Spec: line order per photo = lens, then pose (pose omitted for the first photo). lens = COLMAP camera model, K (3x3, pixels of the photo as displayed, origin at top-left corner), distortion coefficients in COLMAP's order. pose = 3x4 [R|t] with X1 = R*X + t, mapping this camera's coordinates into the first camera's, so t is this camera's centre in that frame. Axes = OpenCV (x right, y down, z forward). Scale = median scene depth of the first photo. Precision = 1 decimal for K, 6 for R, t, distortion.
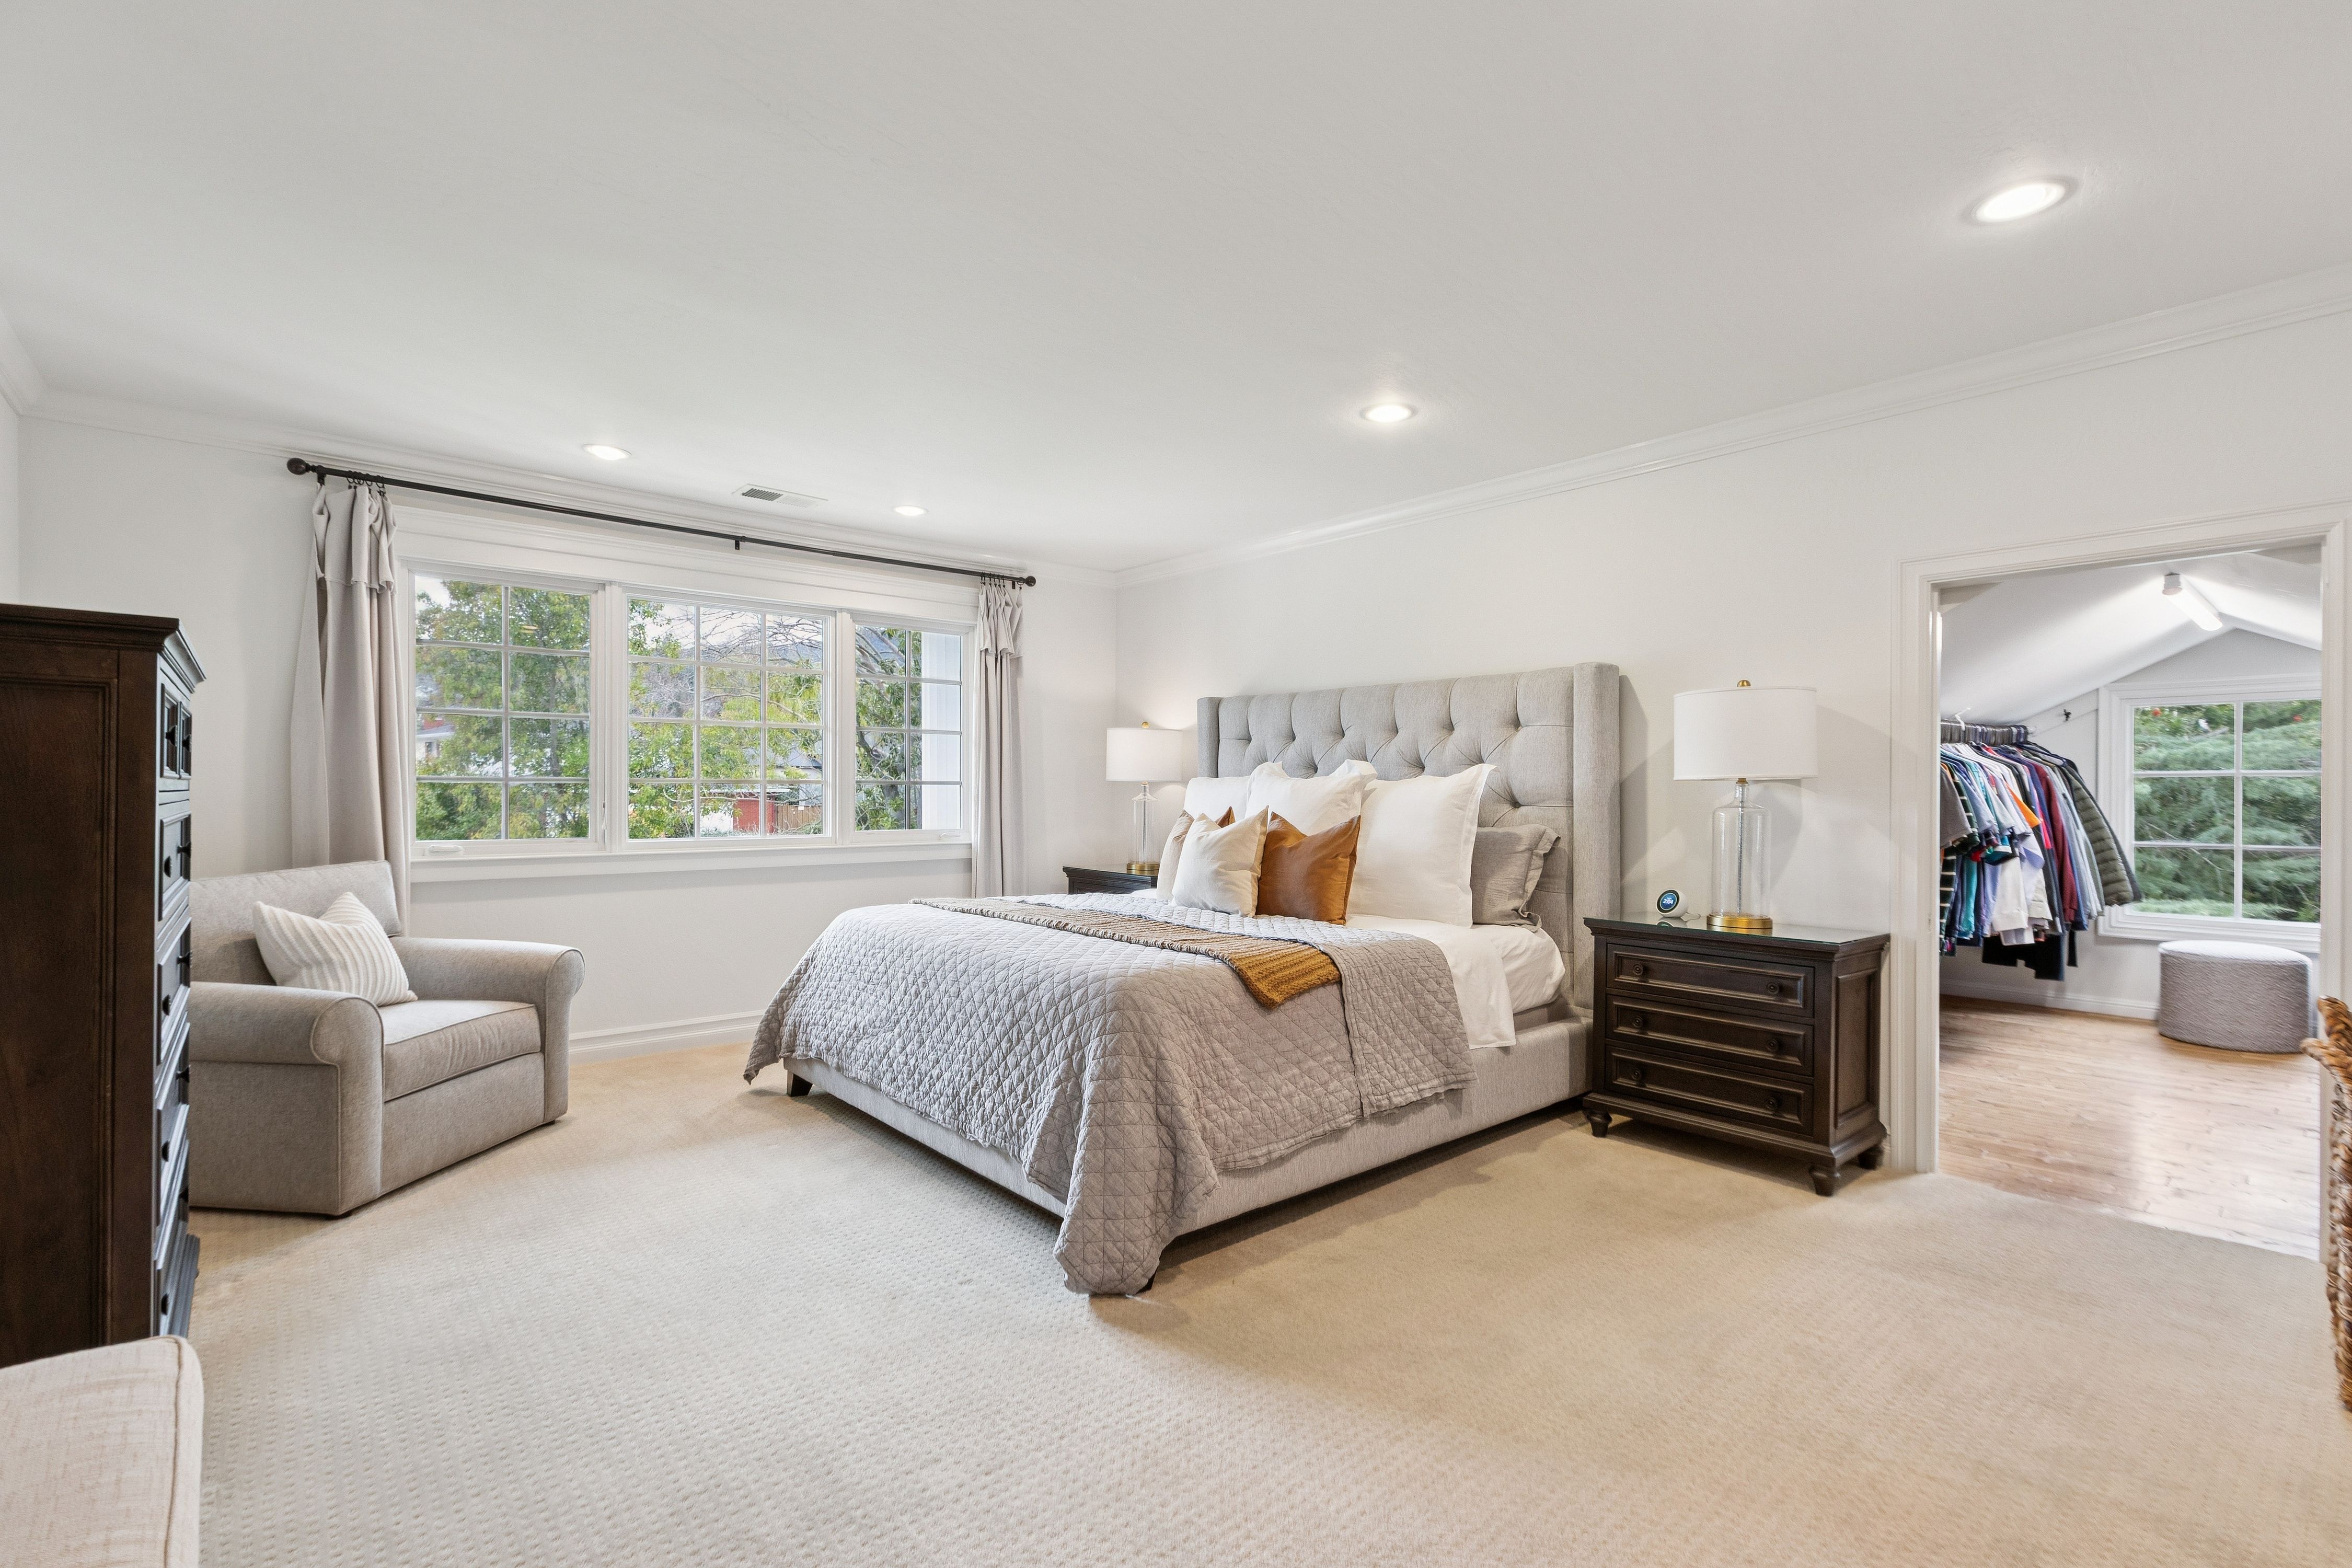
lens RADIAL K [[1045.3, 0, 1168.1], [0, 1045.3, 820.7], [0, 0, 1]] dist [0.001819, -0.000412]
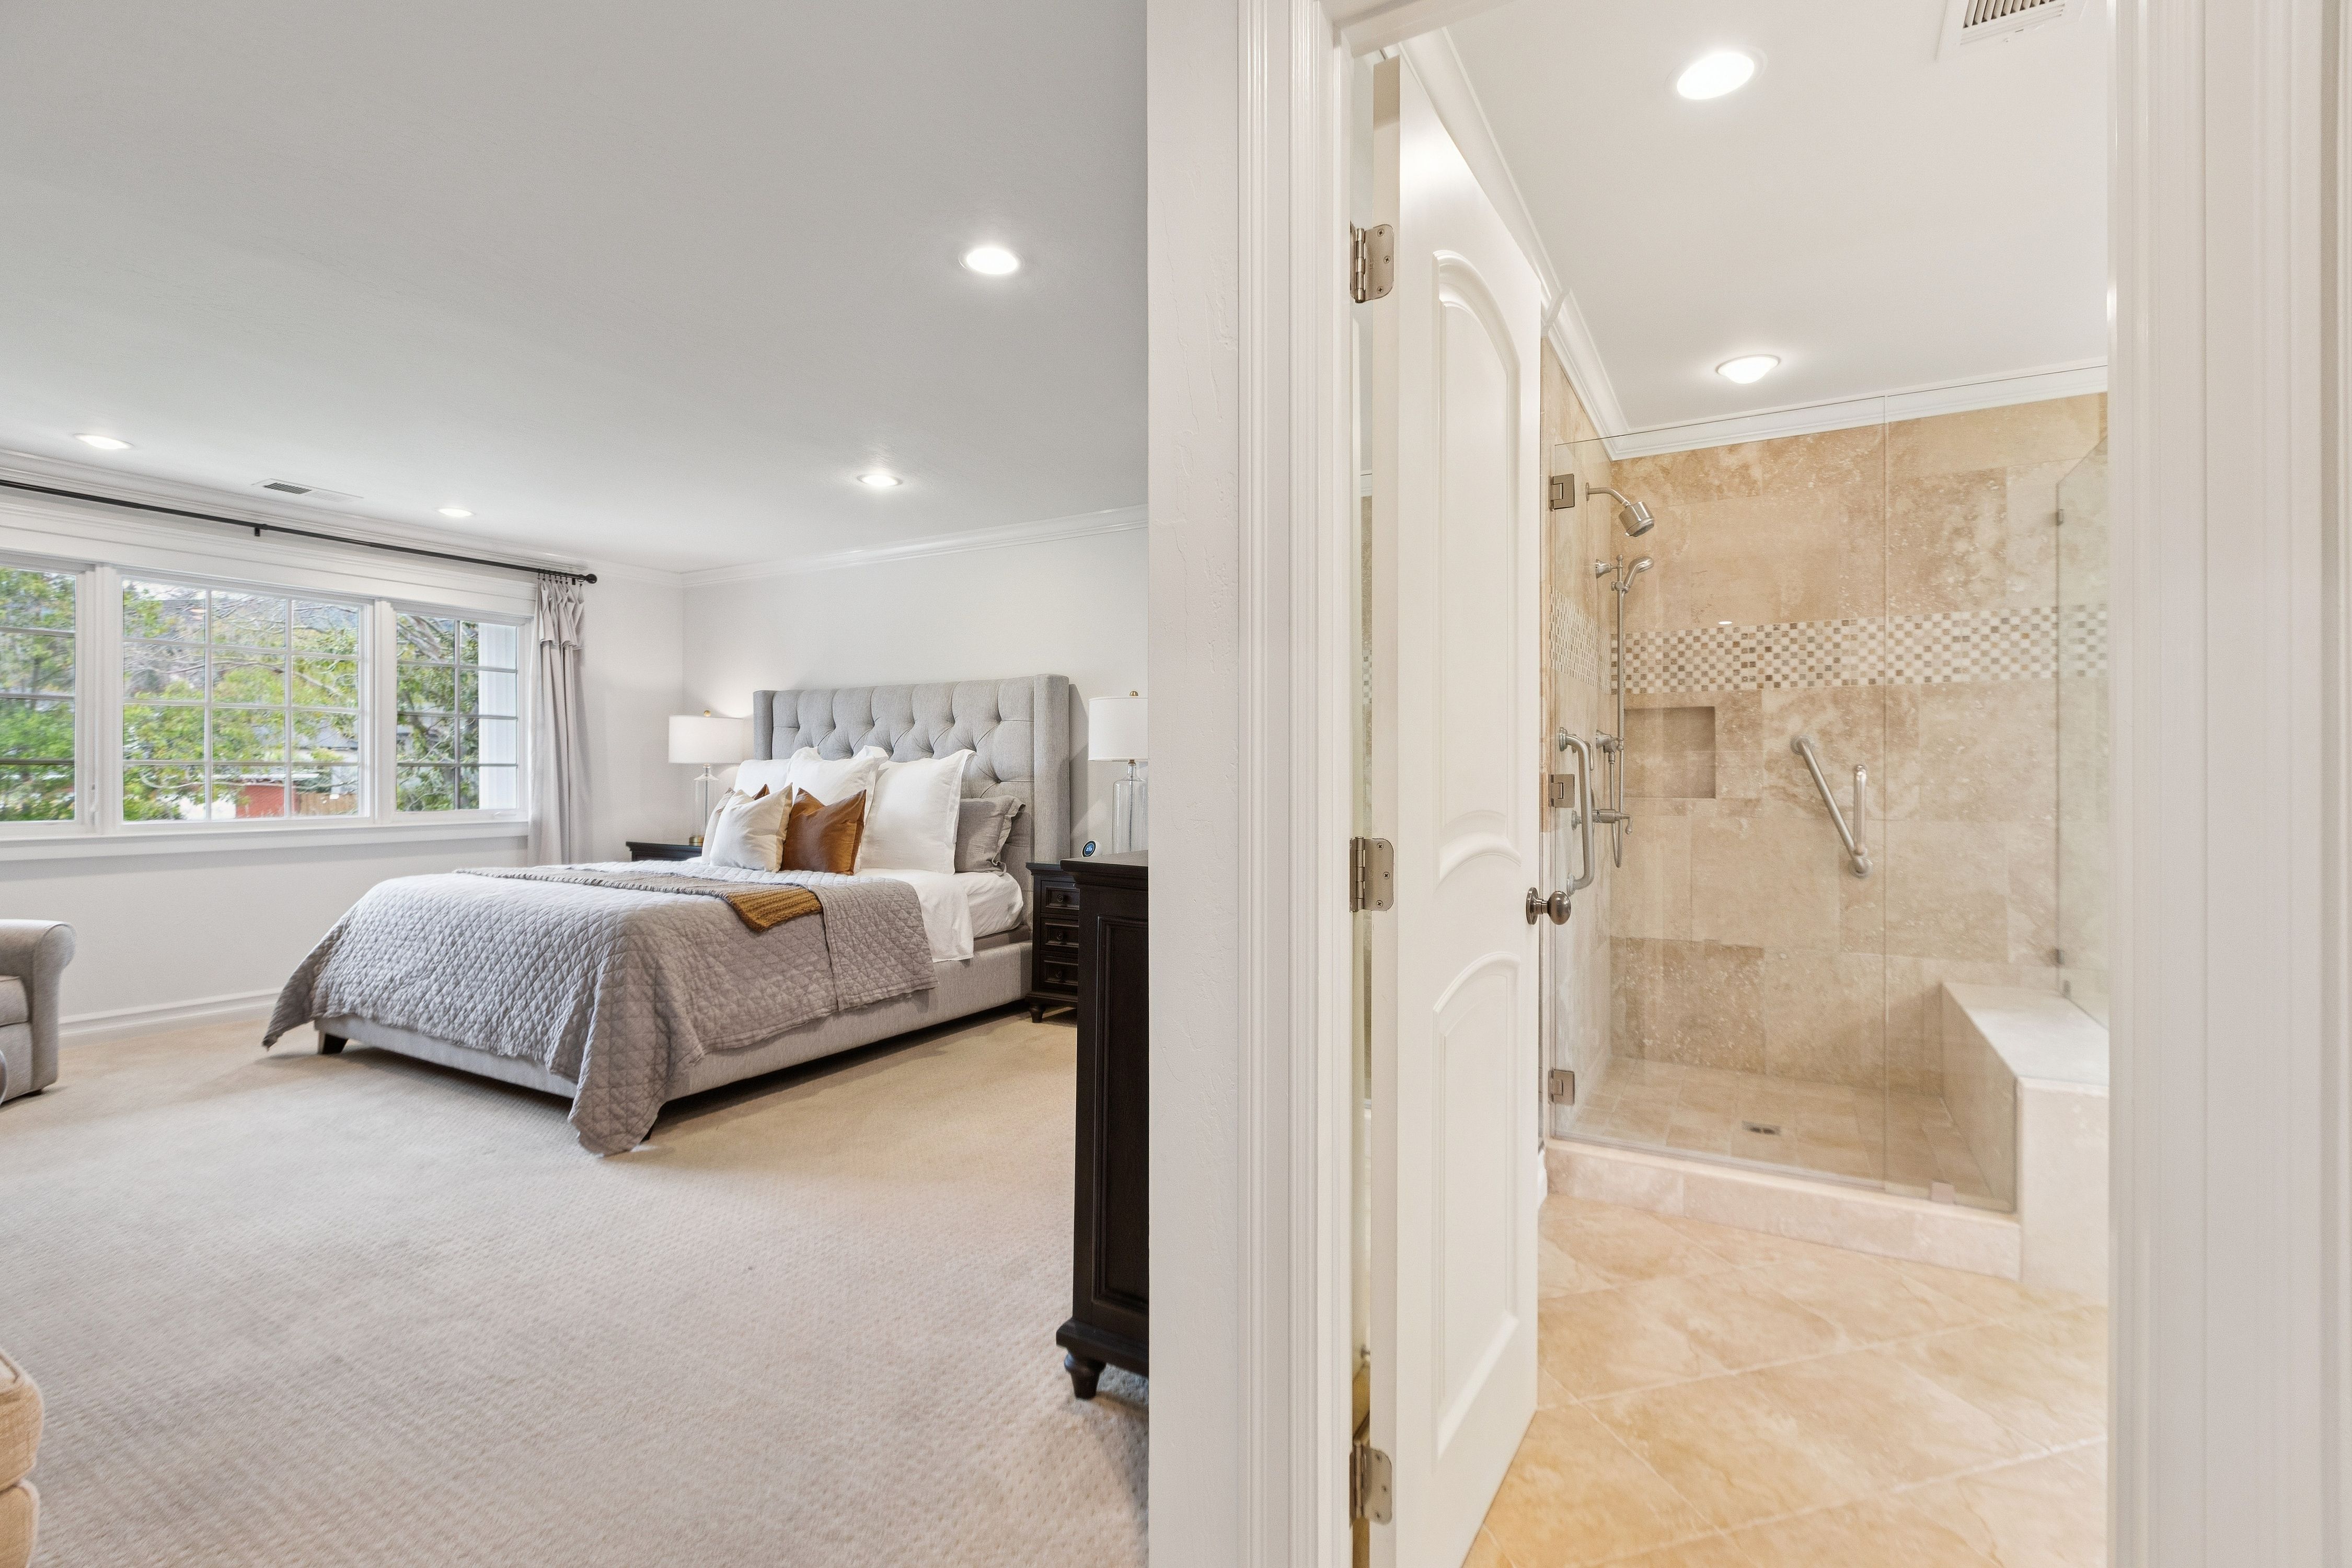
lens RADIAL K [[1045.3, 0, 1178.0], [0, 1045.3, 785.5], [0, 0, 1]] dist [0.001819, -0.000412]
pose [[0.942449, -0.006788, 0.334282, 0.116771], [0.012932, 0.999786, -0.016159, 0.015820], [-0.334100, 0.019552, 0.942335, -0.329286]]
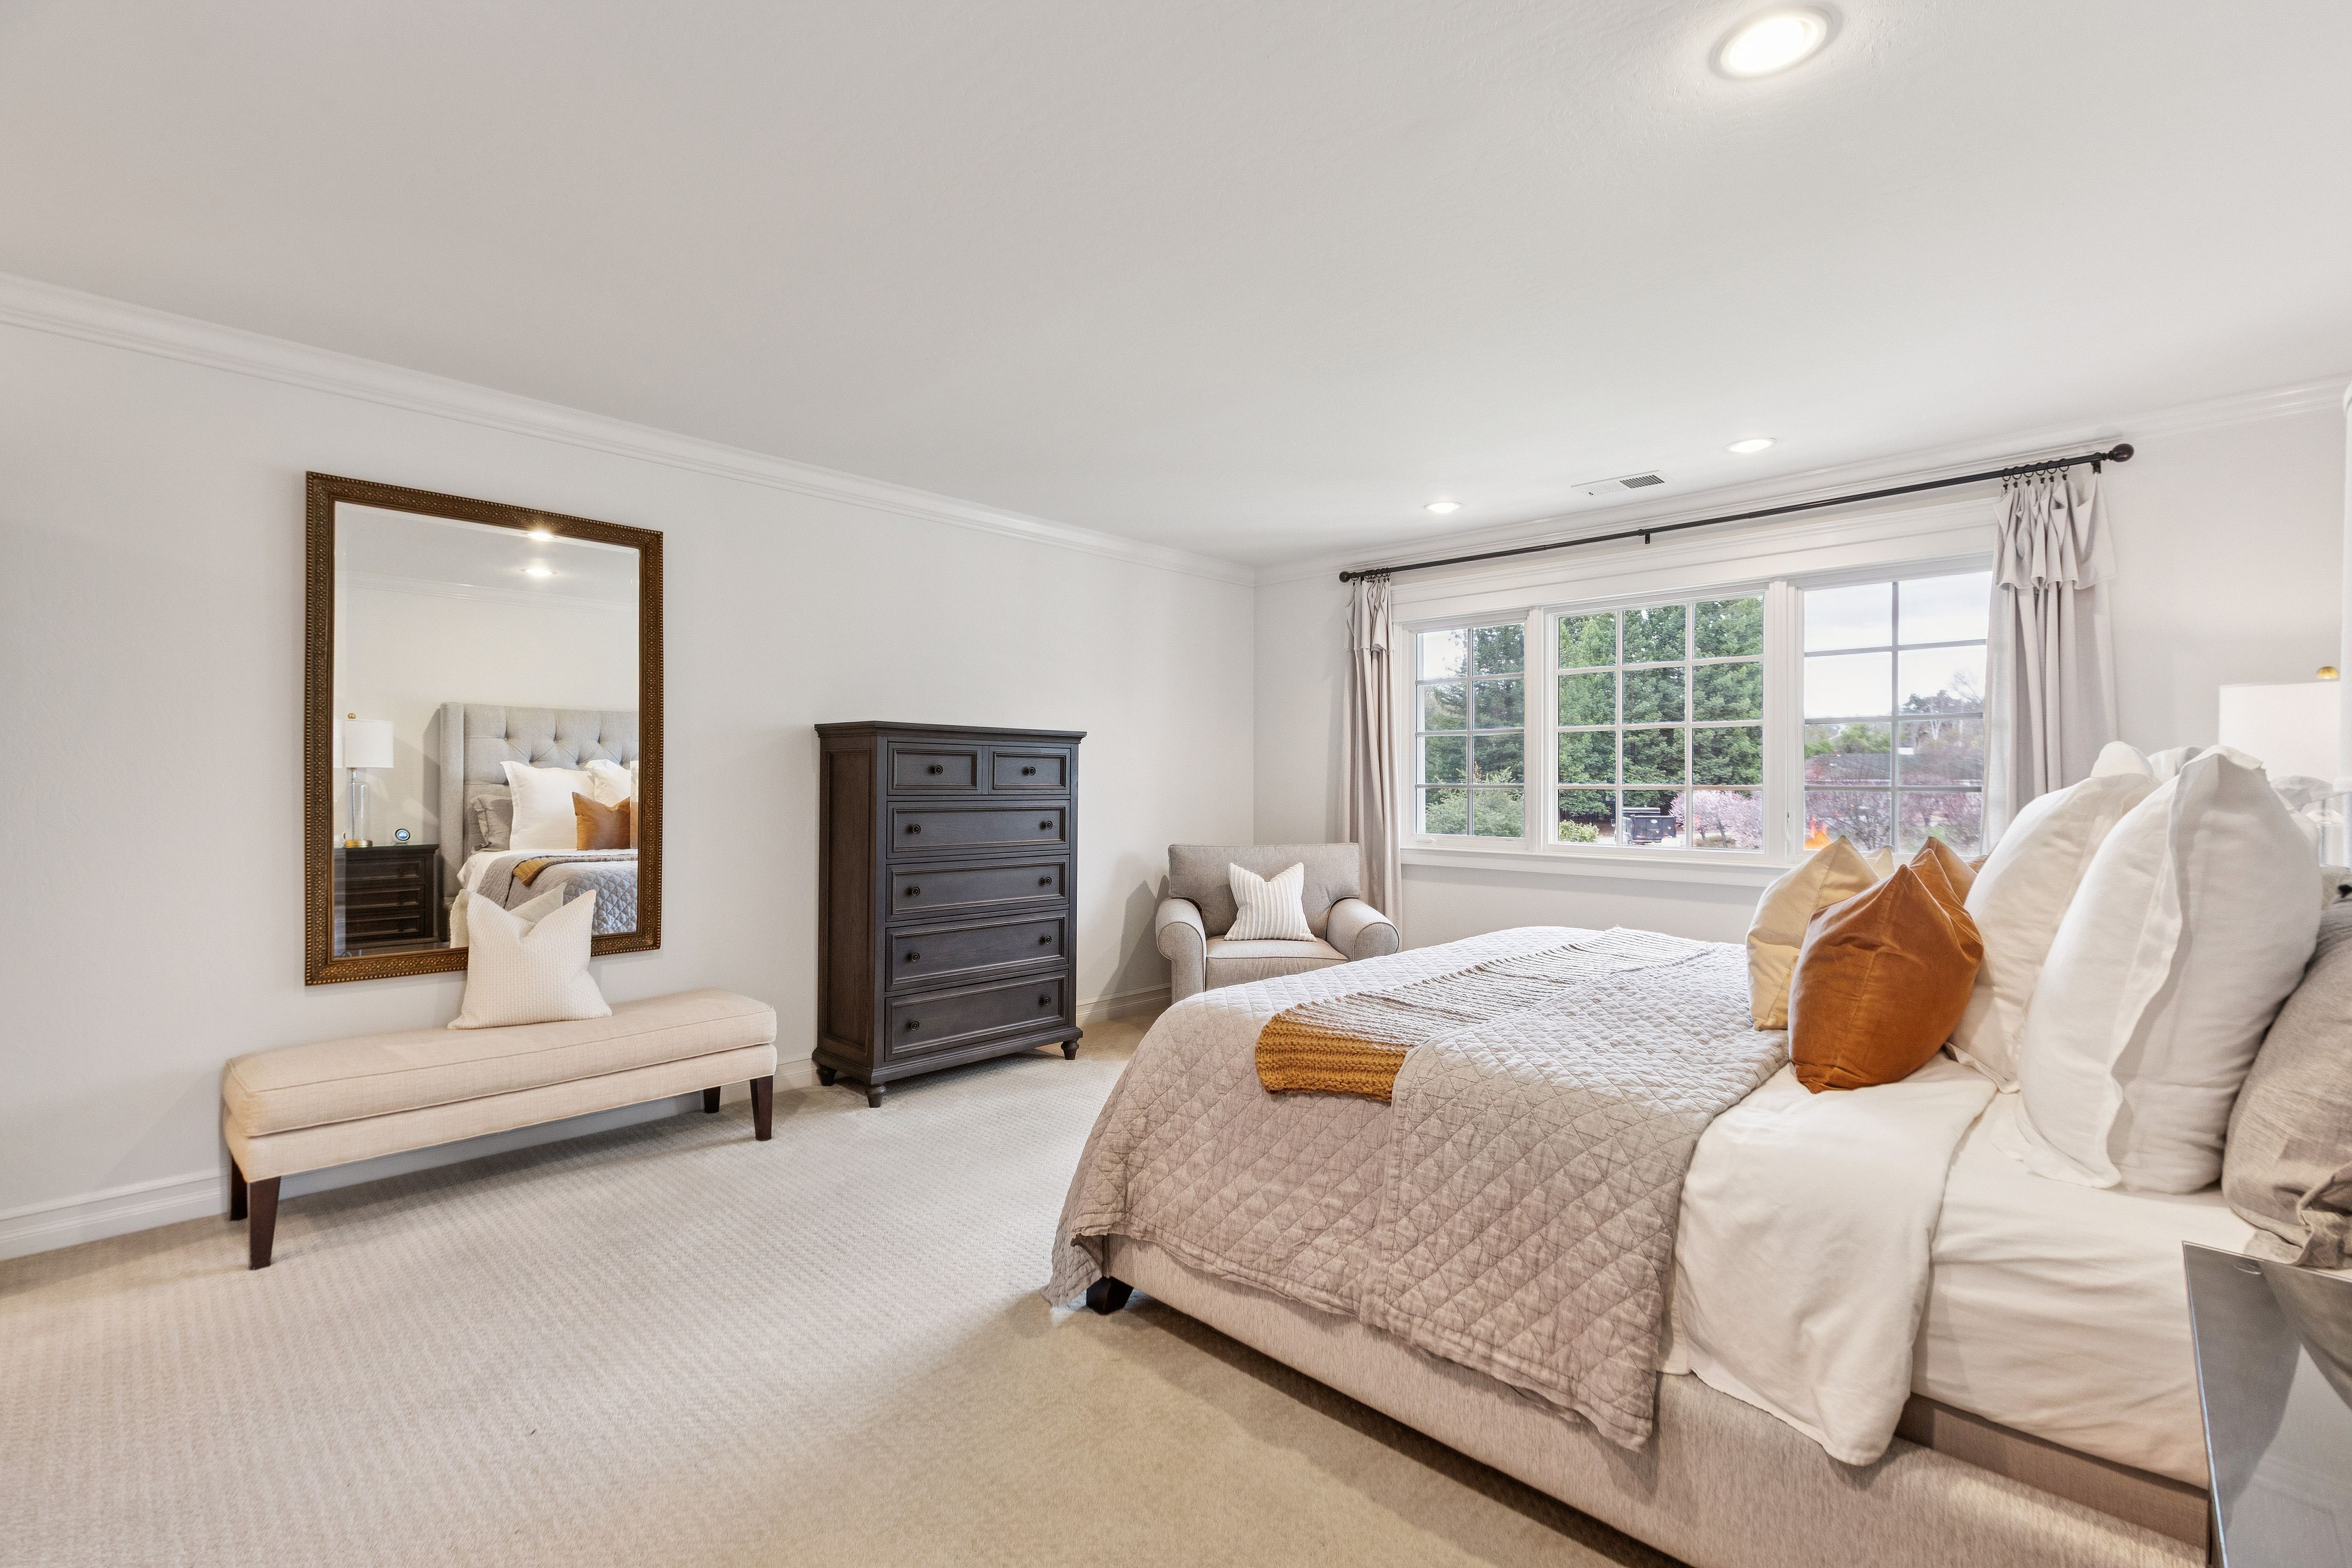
lens RADIAL K [[1045.3, 0, 1172.1], [0, 1045.3, 789.8], [0, 0, 1]] dist [0.001819, -0.000412]
pose [[0.087687, 0.003442, -0.996142, 0.628022], [-0.036071, 0.999349, 0.000278, -0.027347], [0.995495, 0.035908, 0.087754, 0.633726]]
